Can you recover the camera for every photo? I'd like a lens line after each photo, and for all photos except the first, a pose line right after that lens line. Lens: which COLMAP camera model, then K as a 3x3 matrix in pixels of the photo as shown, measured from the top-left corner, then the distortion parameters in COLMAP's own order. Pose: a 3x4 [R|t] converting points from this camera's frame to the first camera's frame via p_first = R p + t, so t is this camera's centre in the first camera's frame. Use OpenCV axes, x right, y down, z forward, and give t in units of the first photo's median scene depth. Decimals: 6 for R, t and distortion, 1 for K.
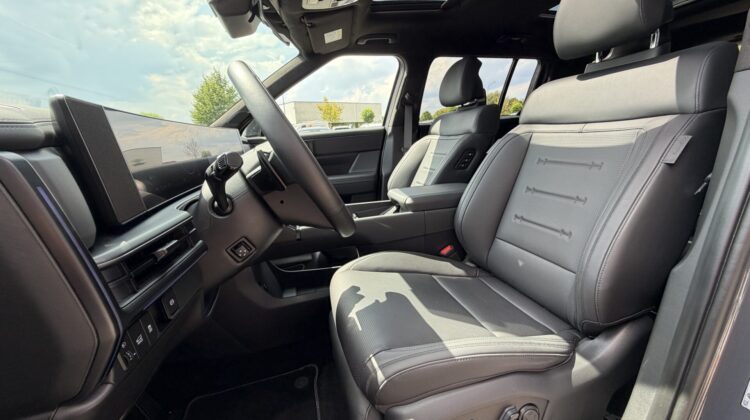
lens RADIAL K [[298.0, 0, 375.0], [0, 298.0, 210.0], [0, 0, 1]] dist [-0.000806, -0.000060]
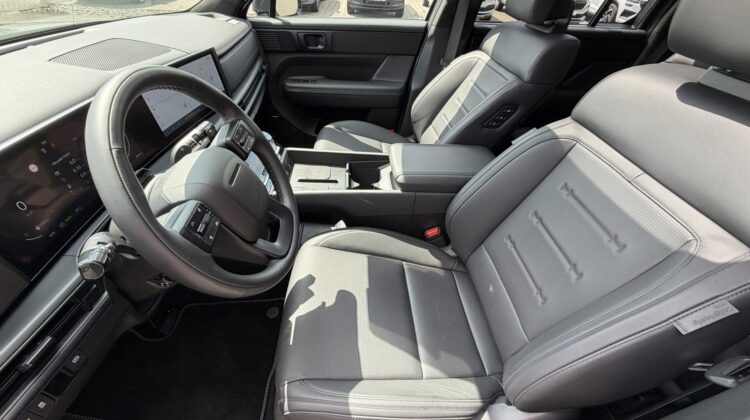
lens RADIAL K [[298.0, 0, 375.0], [0, 298.0, 210.0], [0, 0, 1]] dist [-0.000806, -0.000060]
pose [[0.970851, 0.223543, -0.086472, 0.134778], [-0.162458, 0.878982, 0.448328, -0.322272], [0.176228, -0.421212, 0.889677, 0.176527]]
